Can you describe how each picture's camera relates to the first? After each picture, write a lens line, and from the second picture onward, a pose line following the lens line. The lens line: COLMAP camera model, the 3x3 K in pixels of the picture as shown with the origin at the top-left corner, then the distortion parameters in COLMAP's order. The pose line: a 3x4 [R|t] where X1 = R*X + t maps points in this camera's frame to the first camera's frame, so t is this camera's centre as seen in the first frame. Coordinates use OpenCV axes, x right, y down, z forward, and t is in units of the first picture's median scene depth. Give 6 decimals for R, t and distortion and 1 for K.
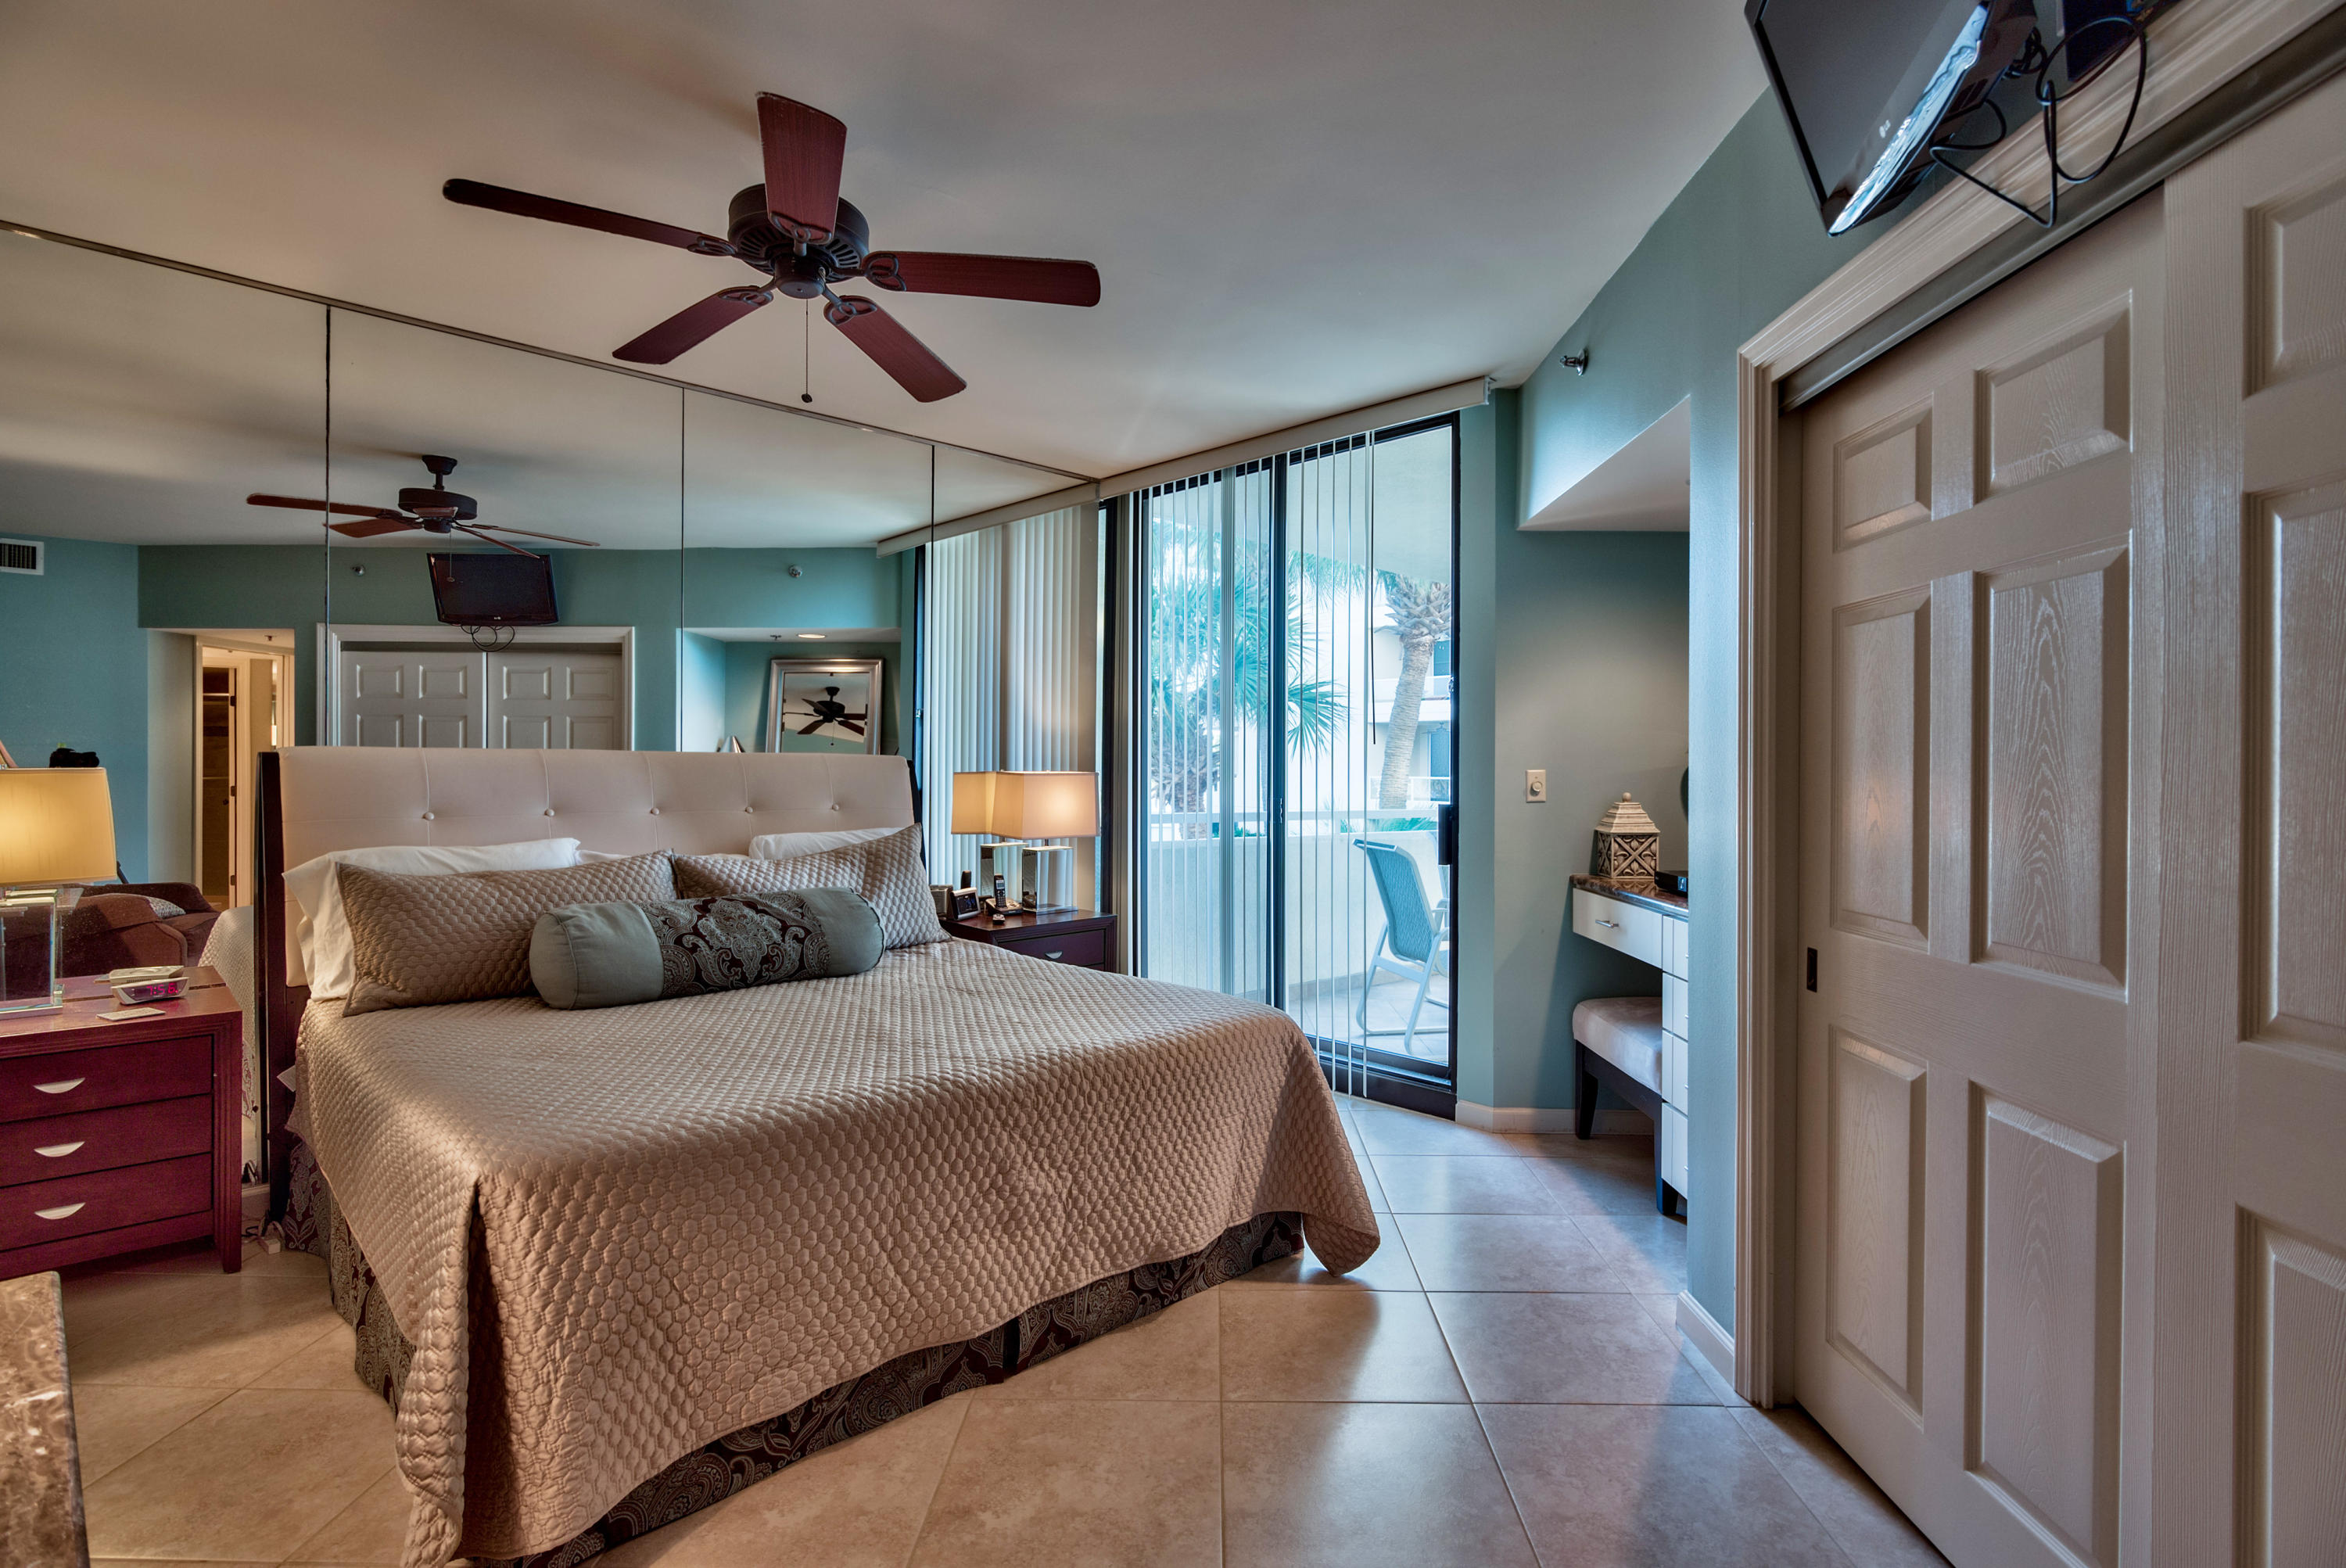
lens RADIAL K [[1162.2, 0, 1173.0], [0, 1162.2, 784.0], [0, 0, 1]] dist [0.000104, 0.000453]
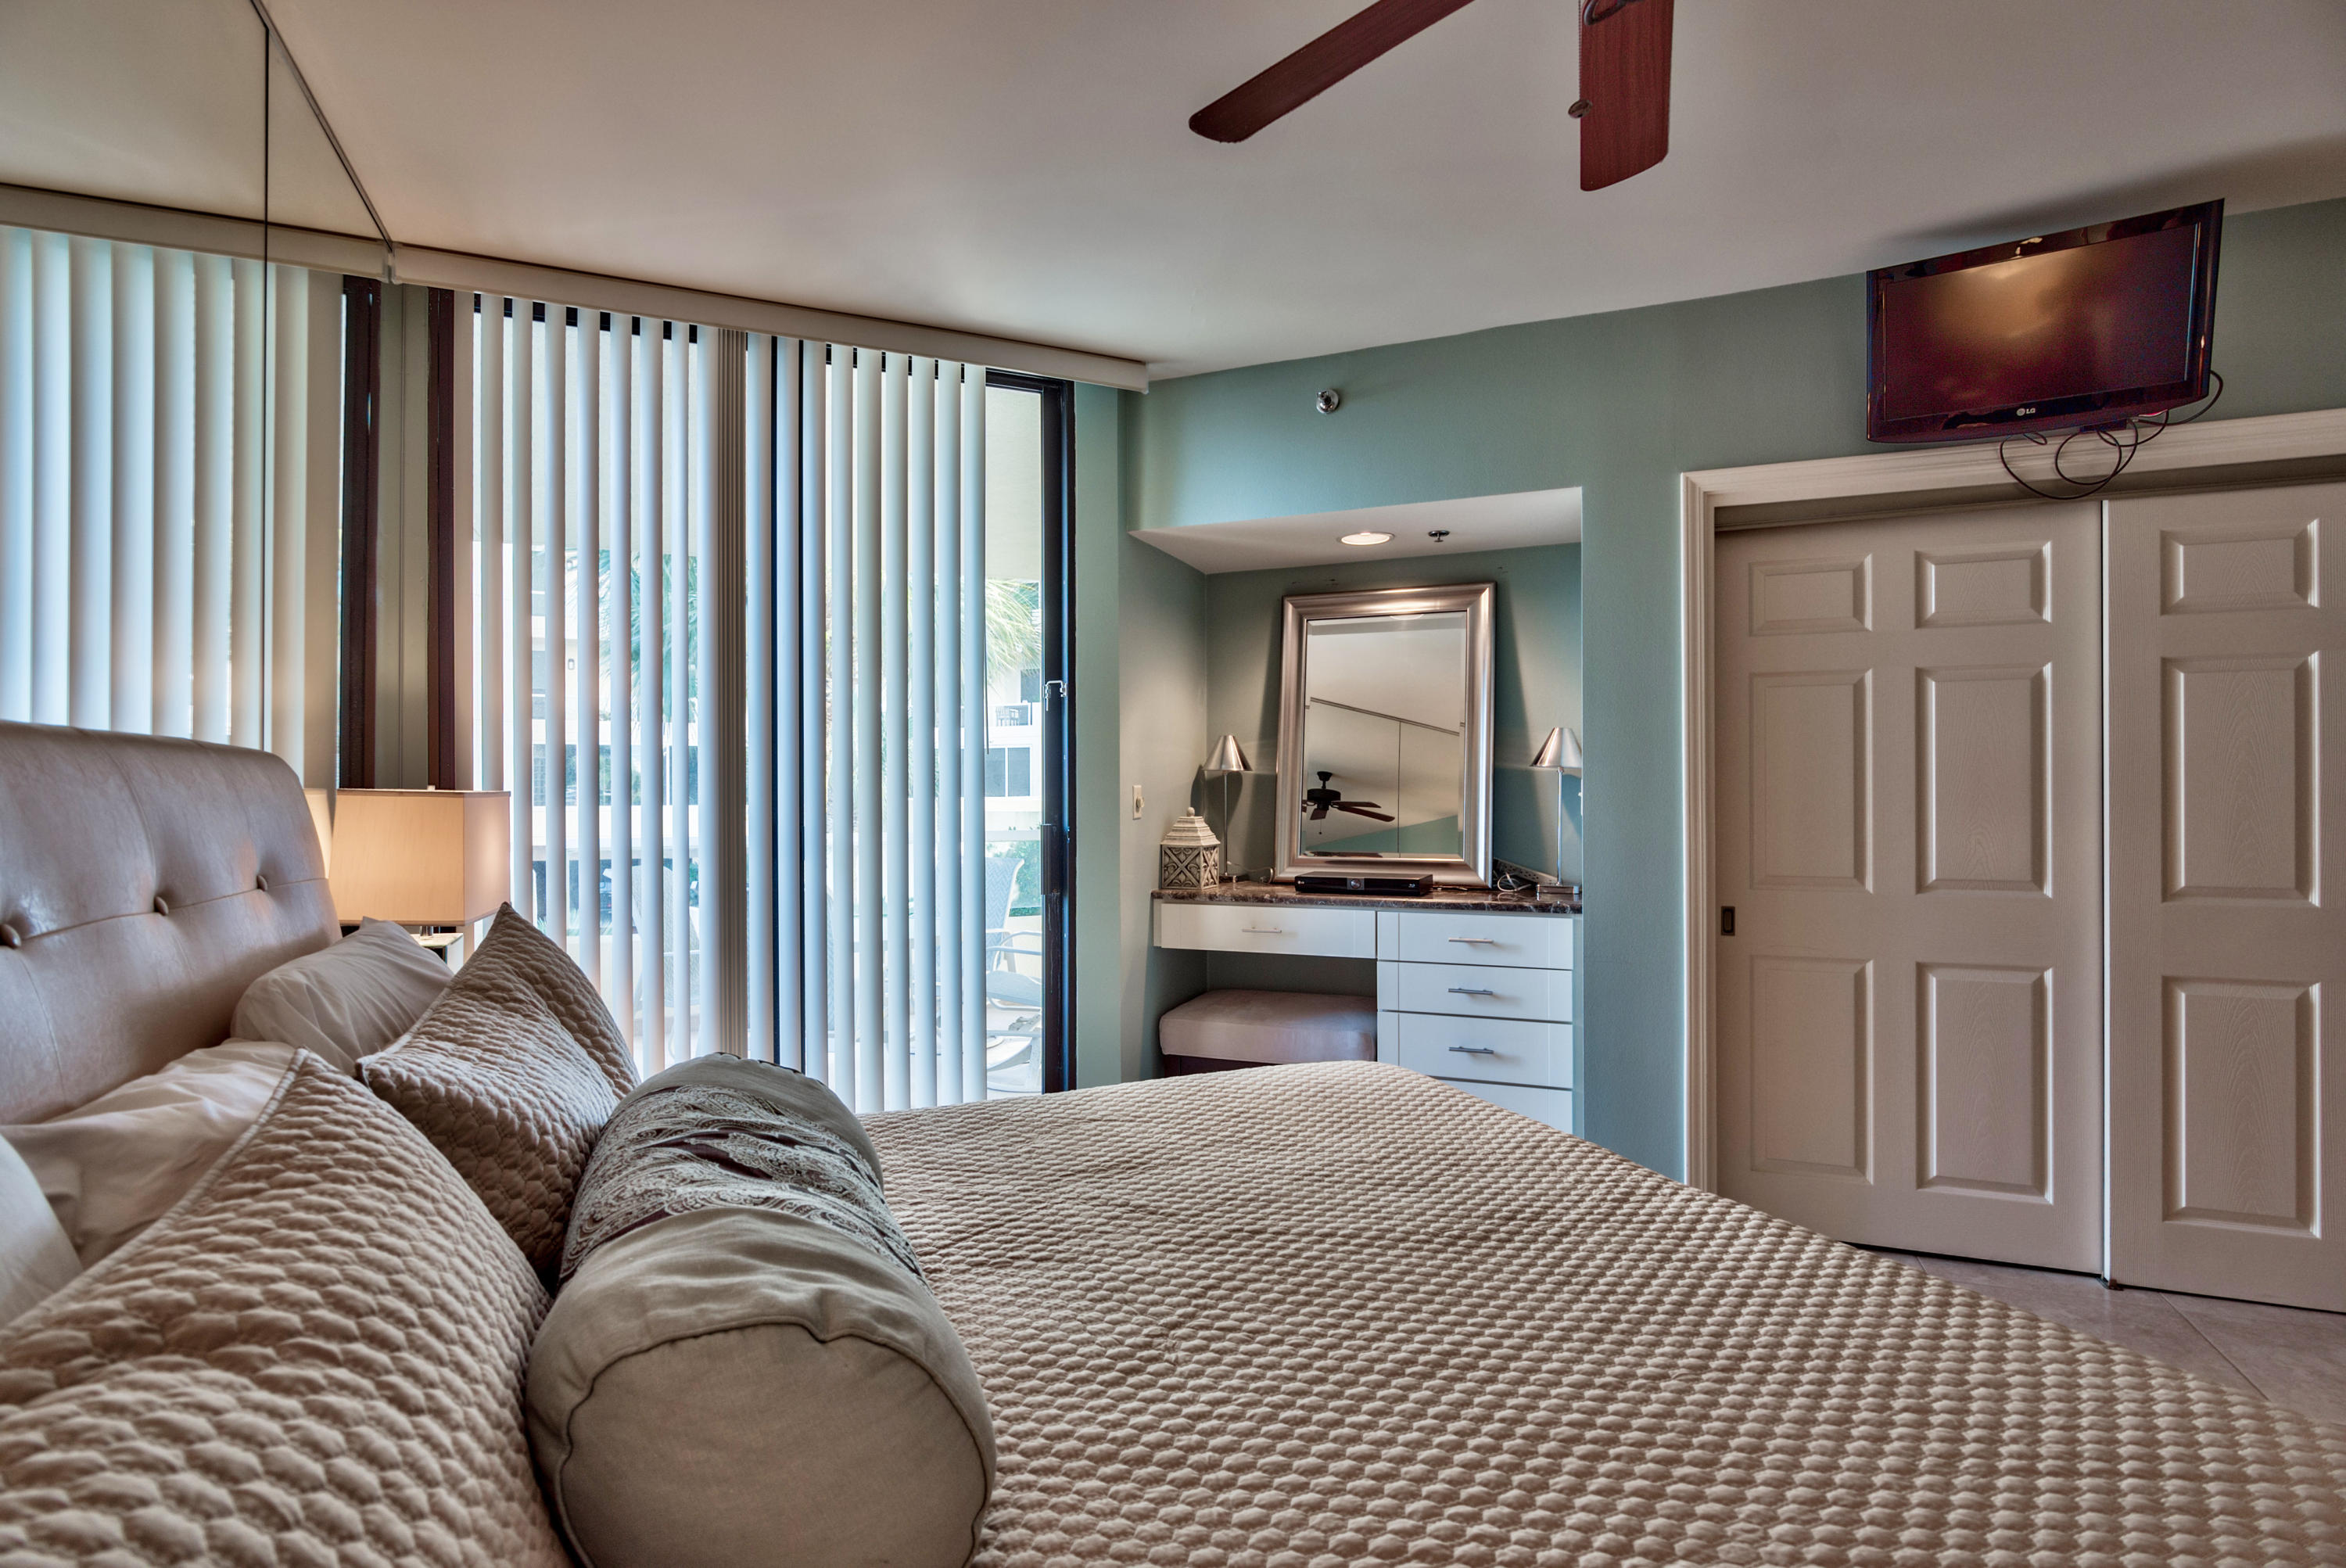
lens RADIAL K [[1162.2, 0, 1173.0], [0, 1162.2, 784.0], [0, 0, 1]] dist [0.000104, 0.000453]
pose [[0.352913, -0.003961, 0.935648, -0.613817], [0.015312, 0.999882, -0.001542, -0.010199], [-0.935531, 0.014871, 0.352932, 0.666829]]
